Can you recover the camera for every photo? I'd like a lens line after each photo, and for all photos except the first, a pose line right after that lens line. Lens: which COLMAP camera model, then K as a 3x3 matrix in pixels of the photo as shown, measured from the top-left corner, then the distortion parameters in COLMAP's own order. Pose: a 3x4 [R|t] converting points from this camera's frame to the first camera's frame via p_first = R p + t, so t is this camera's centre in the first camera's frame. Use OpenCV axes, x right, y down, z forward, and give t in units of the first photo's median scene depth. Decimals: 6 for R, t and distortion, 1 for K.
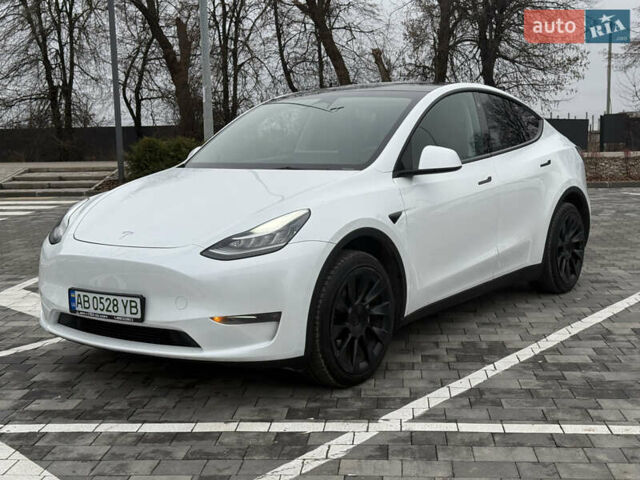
lens RADIAL K [[875.7, 0, 320.0], [0, 875.7, 240.0], [0, 0, 1]] dist [0.151095, -0.006265]
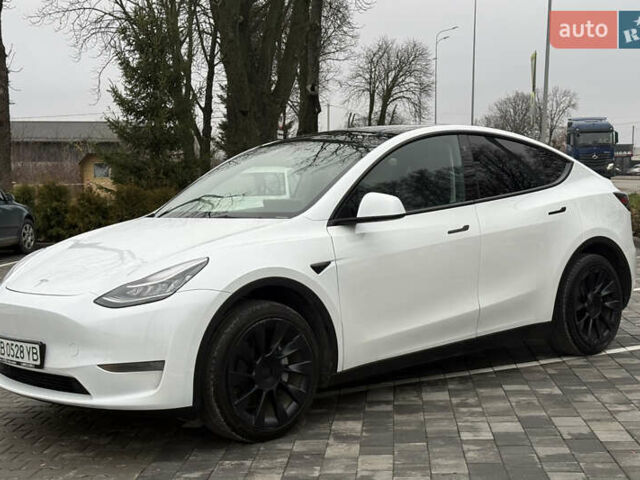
lens RADIAL K [[985.7, 0, 320.5], [0, 985.7, 282.7], [0, 0, 1]] dist [0.138744, -0.061088]
pose [[0.980211, 0.006786, -0.197839, 0.328475], [-0.010562, 0.999782, -0.018038, 0.011433], [0.197674, 0.019770, 0.980068, -0.059894]]
